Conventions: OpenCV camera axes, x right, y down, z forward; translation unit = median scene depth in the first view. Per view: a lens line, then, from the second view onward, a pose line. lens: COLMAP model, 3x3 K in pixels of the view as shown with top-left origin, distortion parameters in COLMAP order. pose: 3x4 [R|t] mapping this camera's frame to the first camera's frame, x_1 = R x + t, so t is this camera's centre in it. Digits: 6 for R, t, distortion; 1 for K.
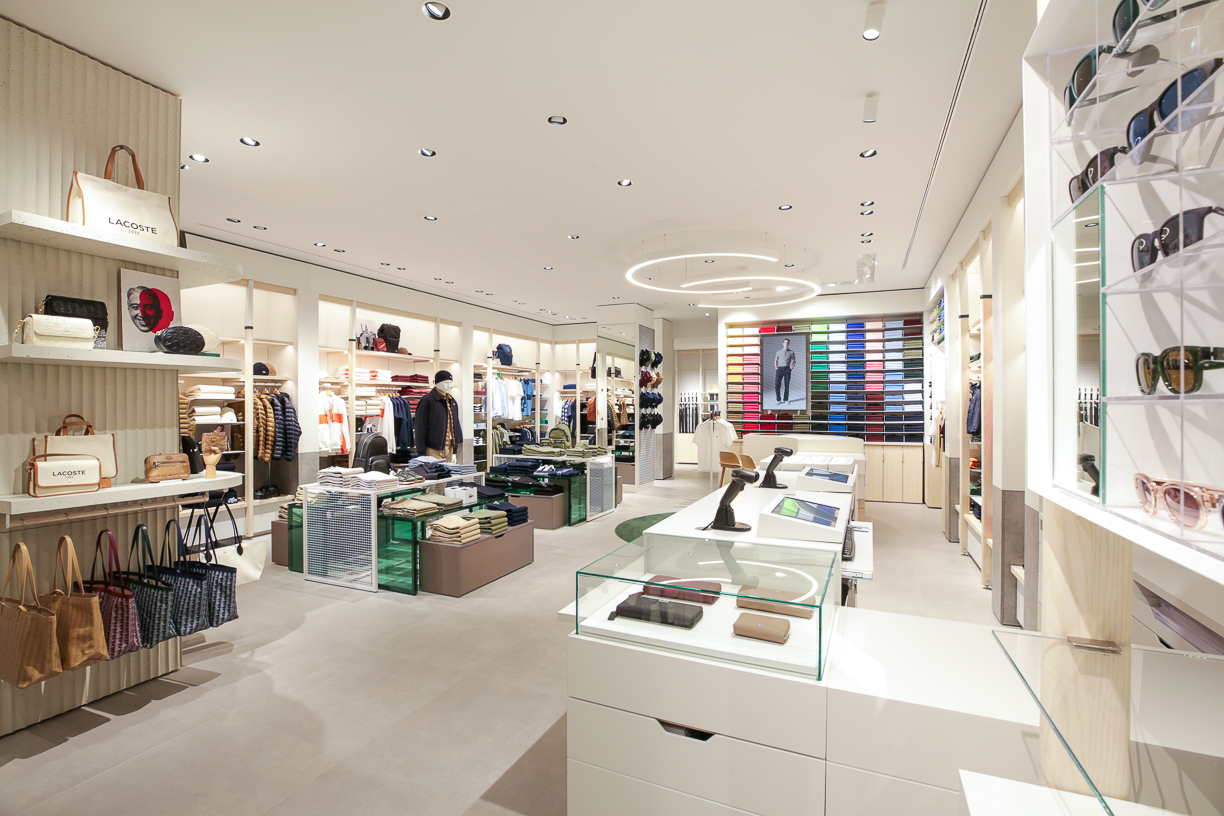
lens RADIAL K [[567.3, 0, 617.8], [0, 567.3, 405.8], [0, 0, 1]] dist [-0.031550, 0.003790]
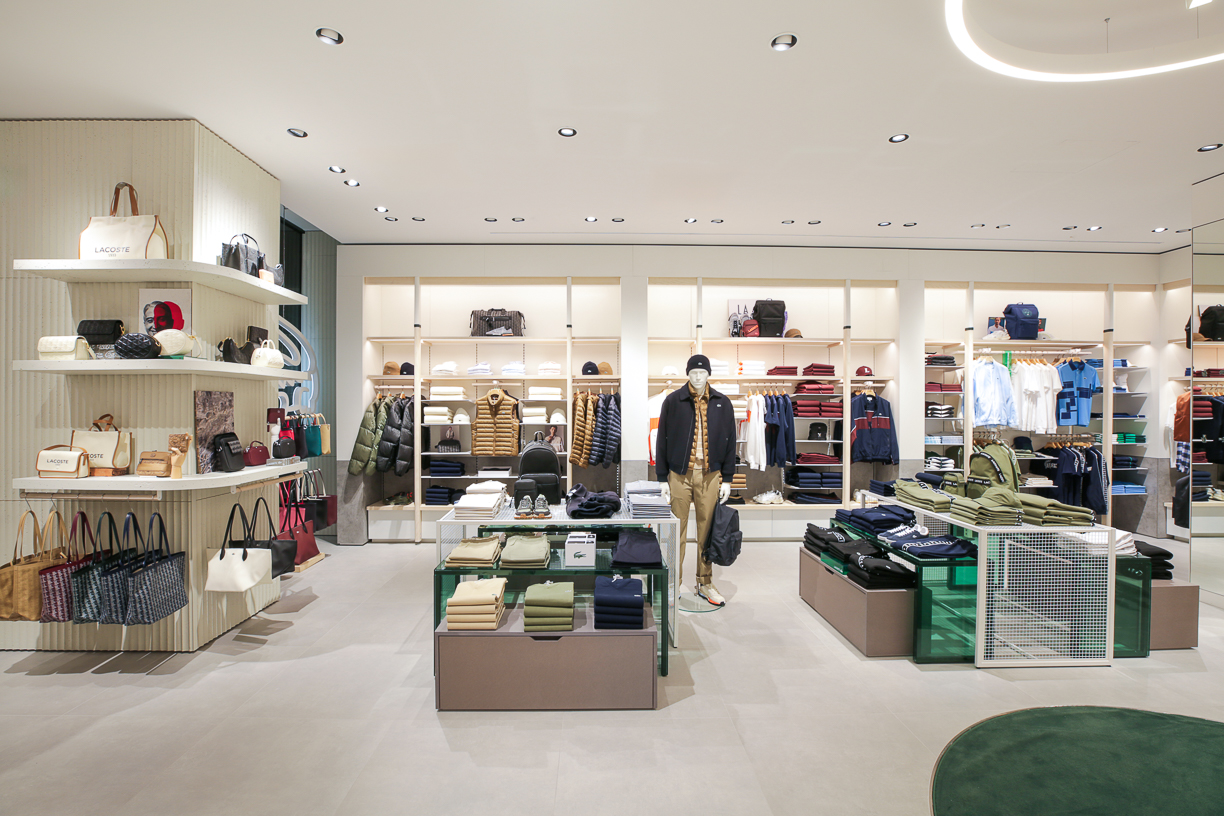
lens RADIAL K [[567.3, 0, 612.1], [0, 567.3, 409.7], [0, 0, 1]] dist [-0.031550, 0.003790]
pose [[0.418798, 0.008927, -0.908035, 0.189972], [-0.003149, 0.999960, 0.008378, -0.002620], [0.908074, -0.000649, 0.418810, 0.467314]]
